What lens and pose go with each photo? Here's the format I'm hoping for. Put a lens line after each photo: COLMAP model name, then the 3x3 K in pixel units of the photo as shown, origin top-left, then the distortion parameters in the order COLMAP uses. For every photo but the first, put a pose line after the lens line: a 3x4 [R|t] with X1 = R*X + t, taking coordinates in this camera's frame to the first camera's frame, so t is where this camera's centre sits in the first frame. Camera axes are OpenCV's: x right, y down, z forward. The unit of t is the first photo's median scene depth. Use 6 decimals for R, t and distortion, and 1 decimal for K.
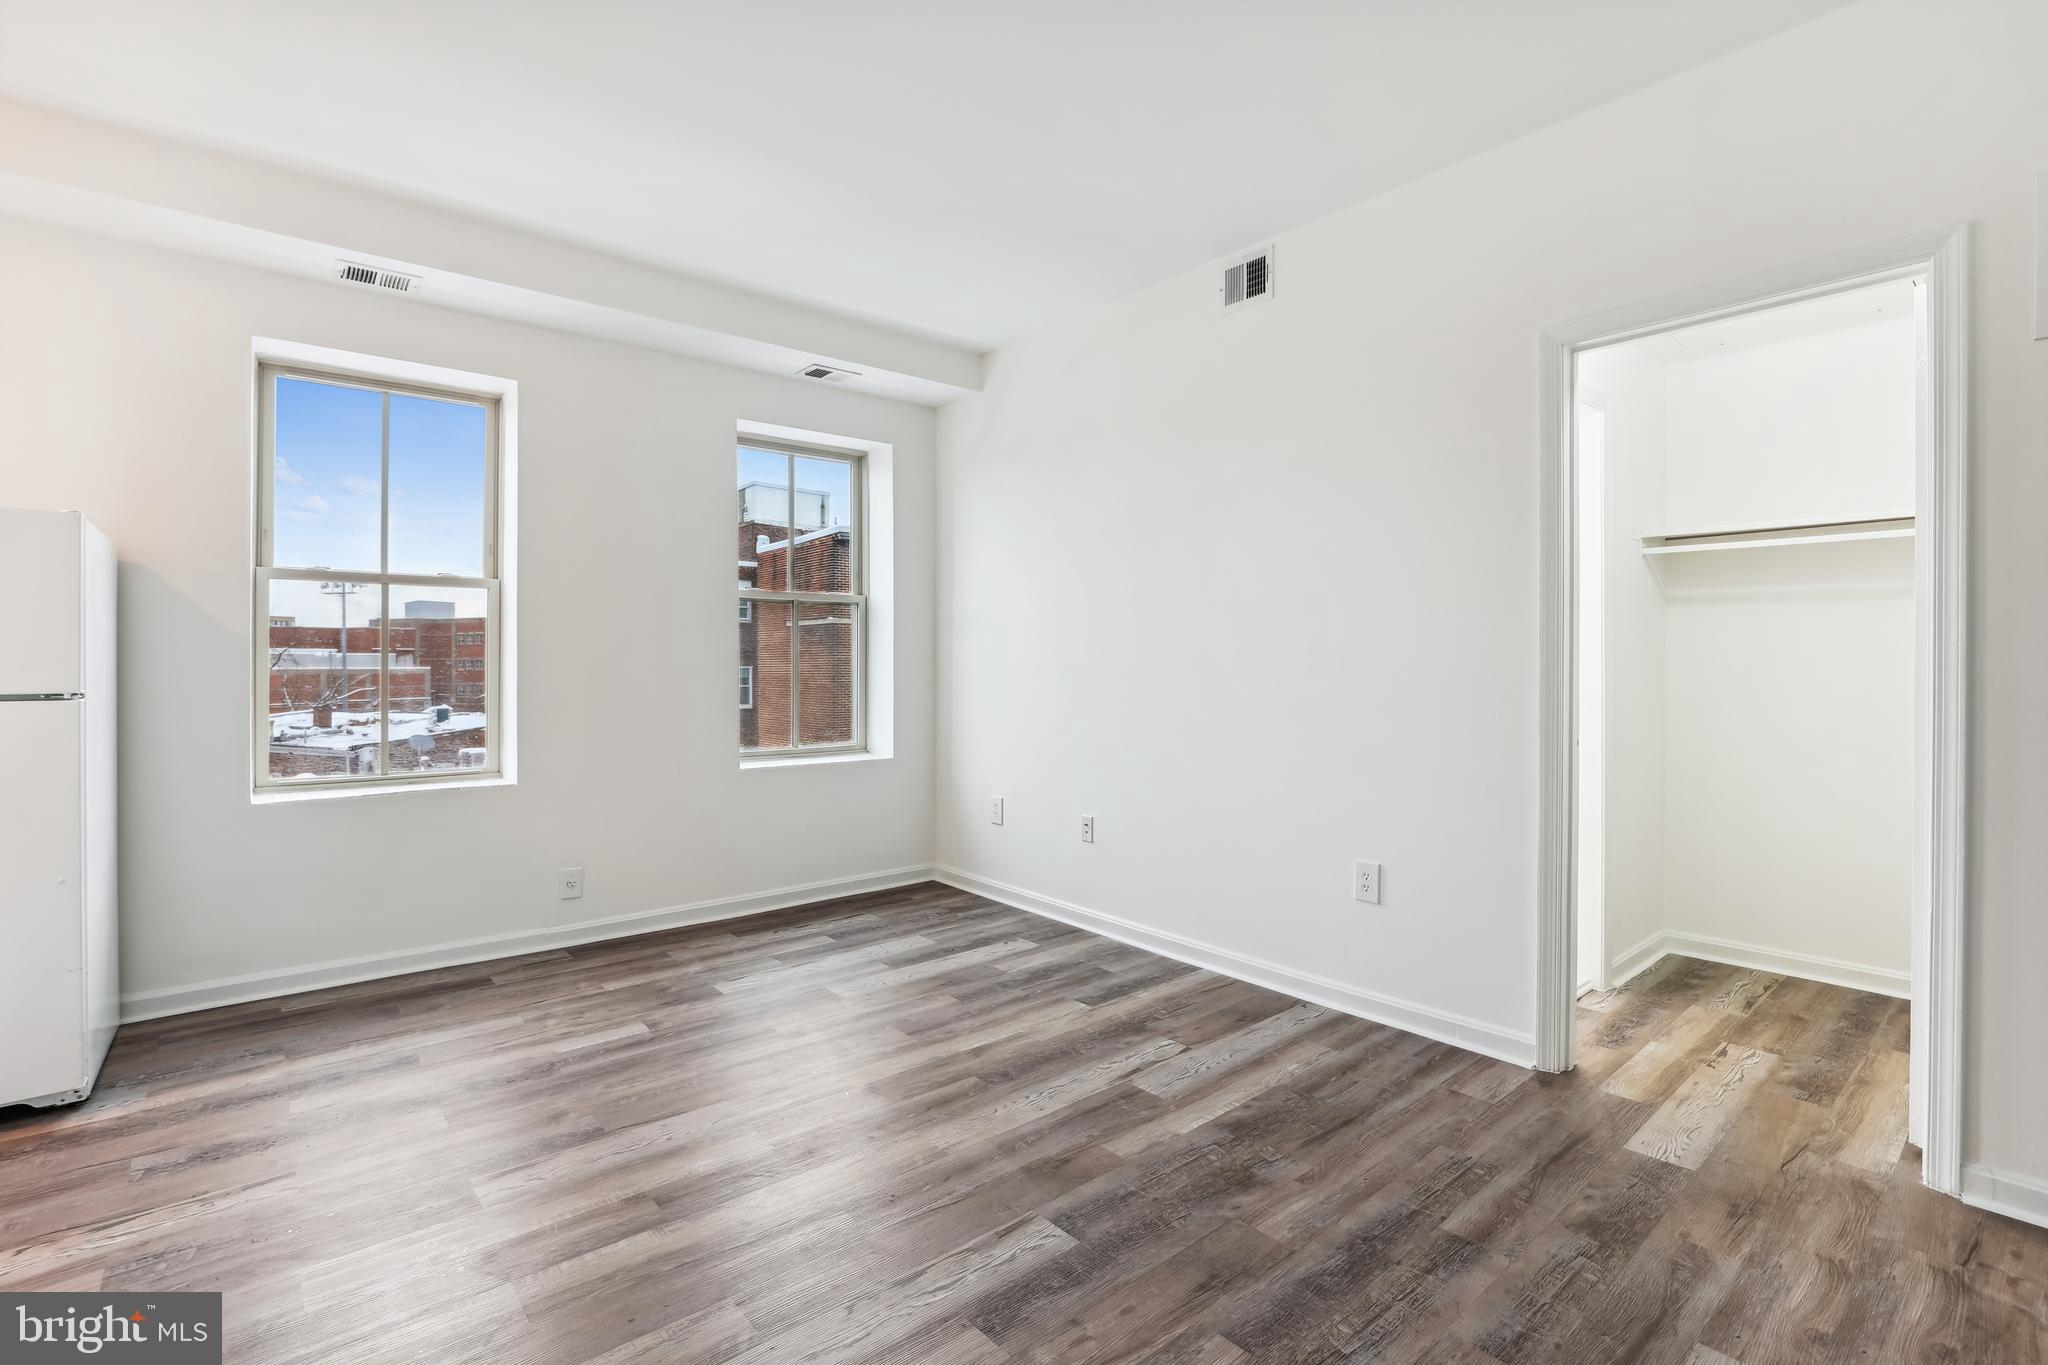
lens RADIAL K [[947.5, 0, 1026.8], [0, 947.5, 653.7], [0, 0, 1]] dist [-0.028736, 0.006887]
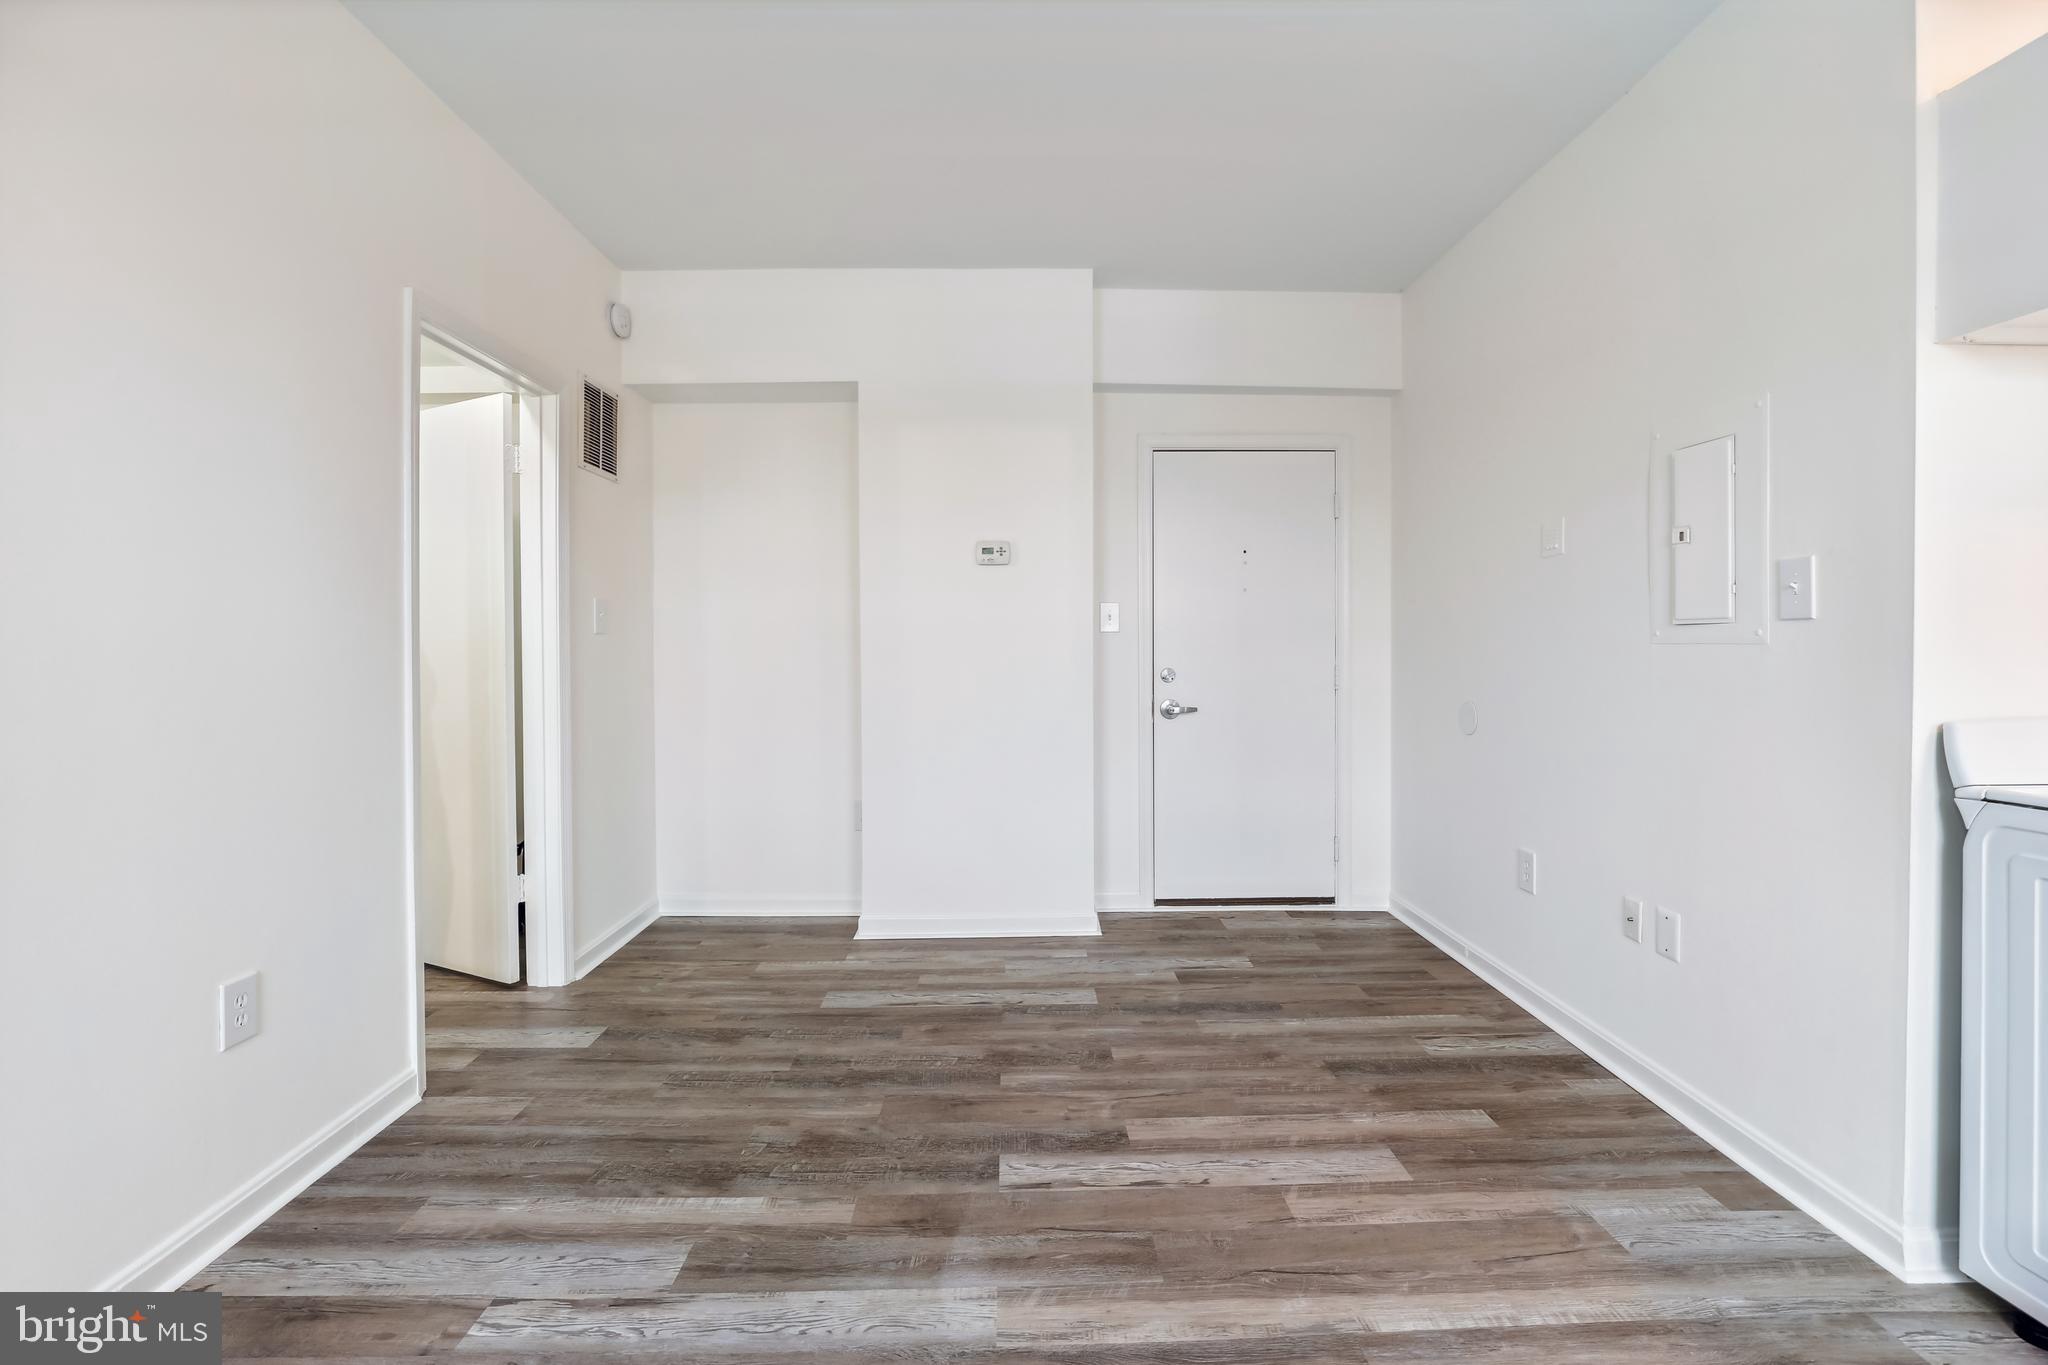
lens RADIAL K [[947.5, 0, 1041.5], [0, 947.5, 655.4], [0, 0, 1]] dist [-0.028736, 0.006887]
pose [[-0.786368, 0.000435, 0.617758, -0.440721], [0.001791, 0.999997, 0.001575, 0.009877], [-0.617756, 0.002345, -0.786366, 1.189269]]
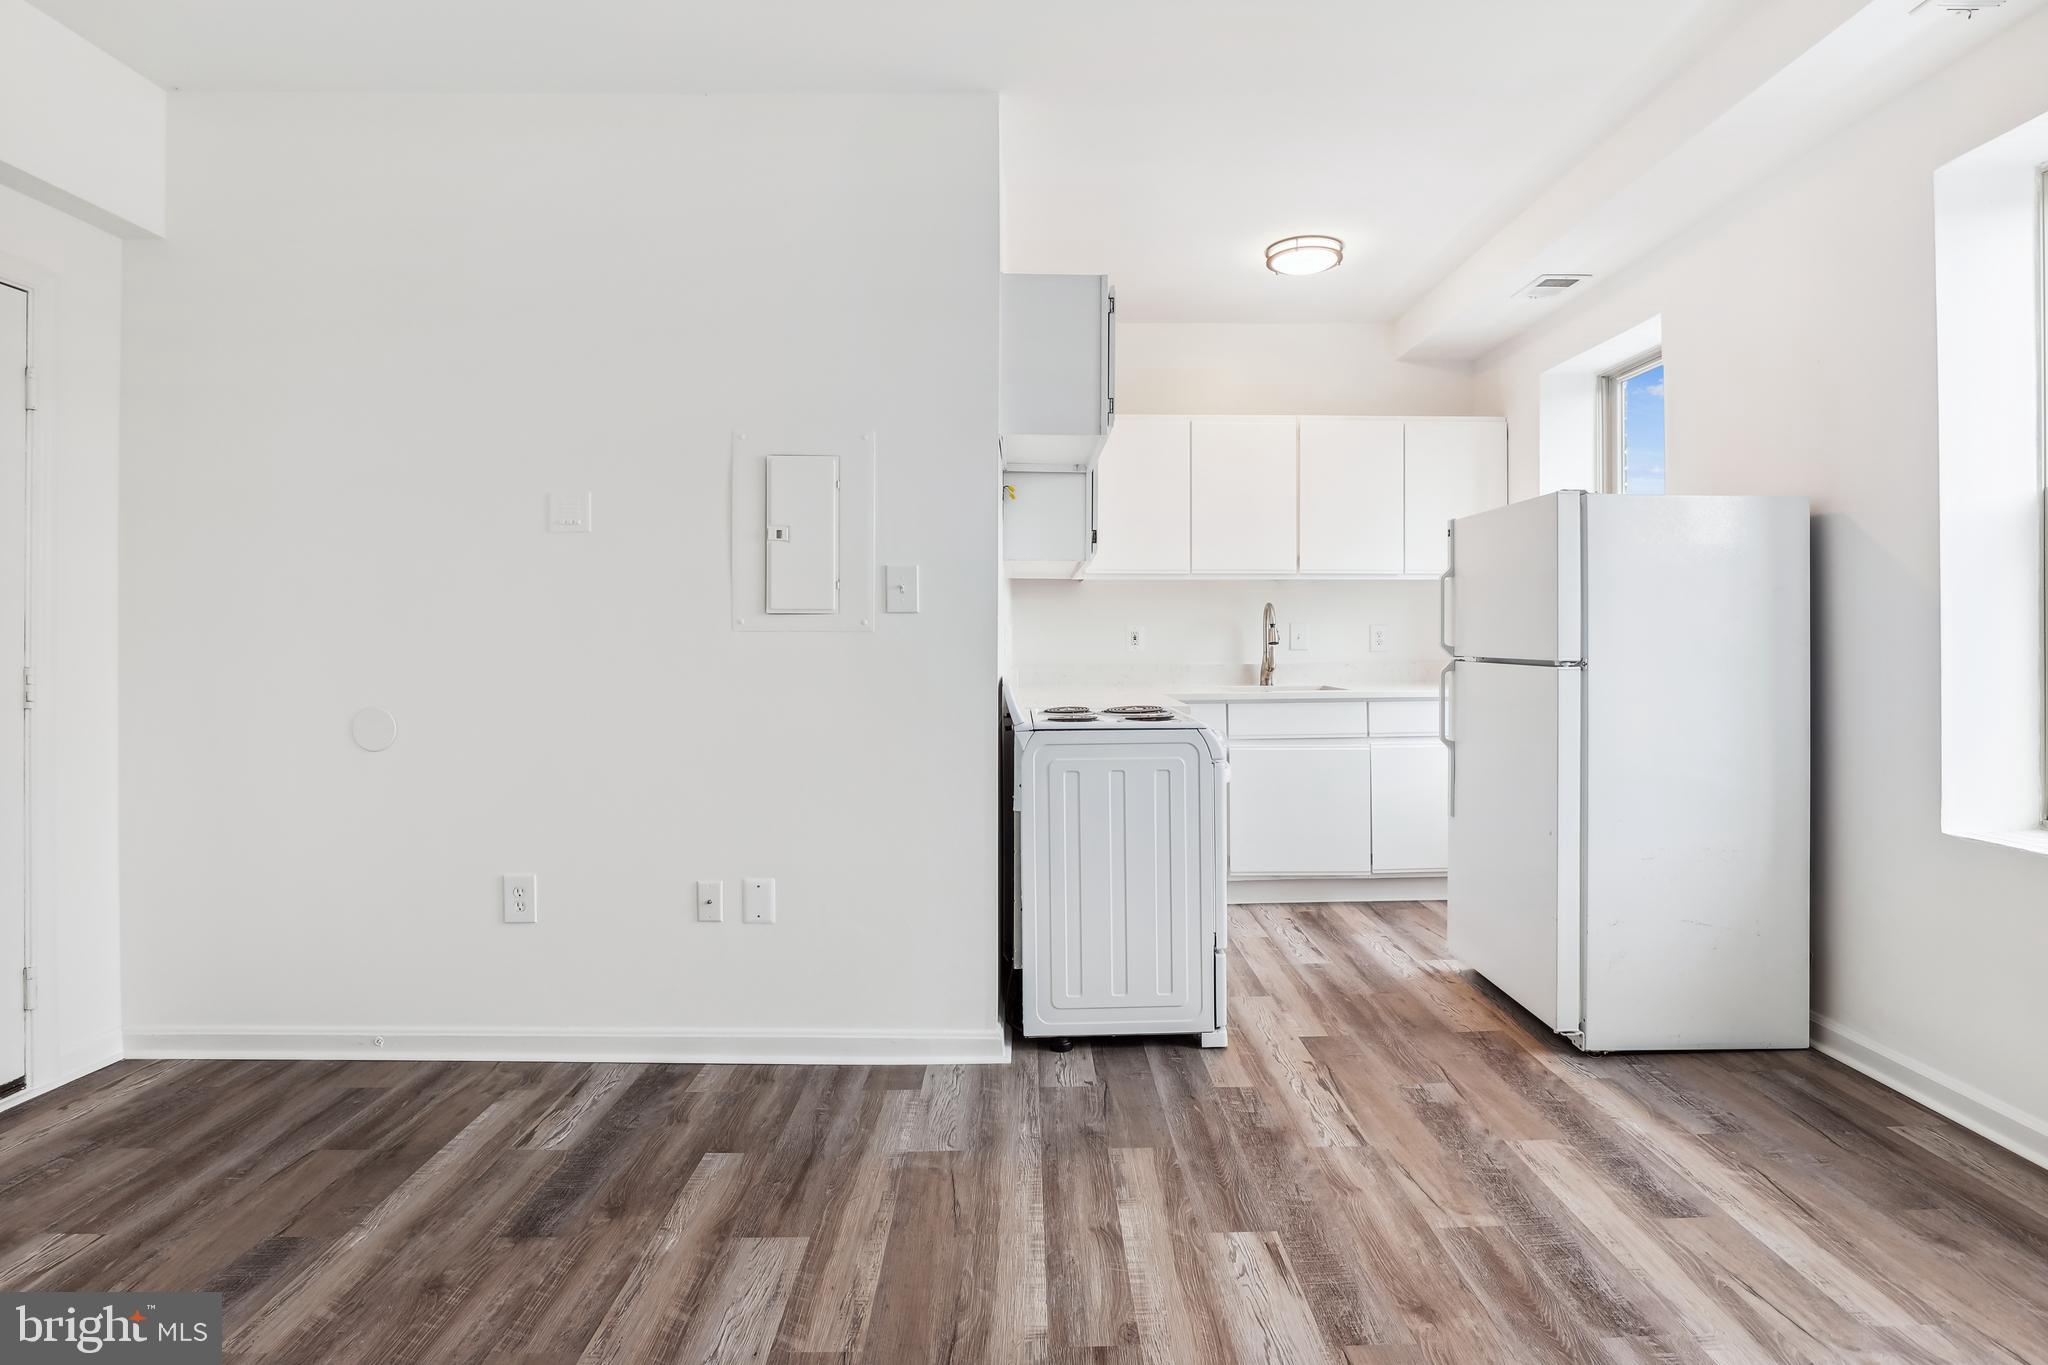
lens RADIAL K [[947.5, 0, 1049.0], [0, 947.5, 634.8], [0, 0, 1]] dist [-0.028736, 0.006887]
pose [[-0.626075, 0.002478, -0.779759, 0.148922], [0.007942, 0.999963, -0.003199, 0.008881], [0.779722, -0.008196, -0.626072, 0.983992]]
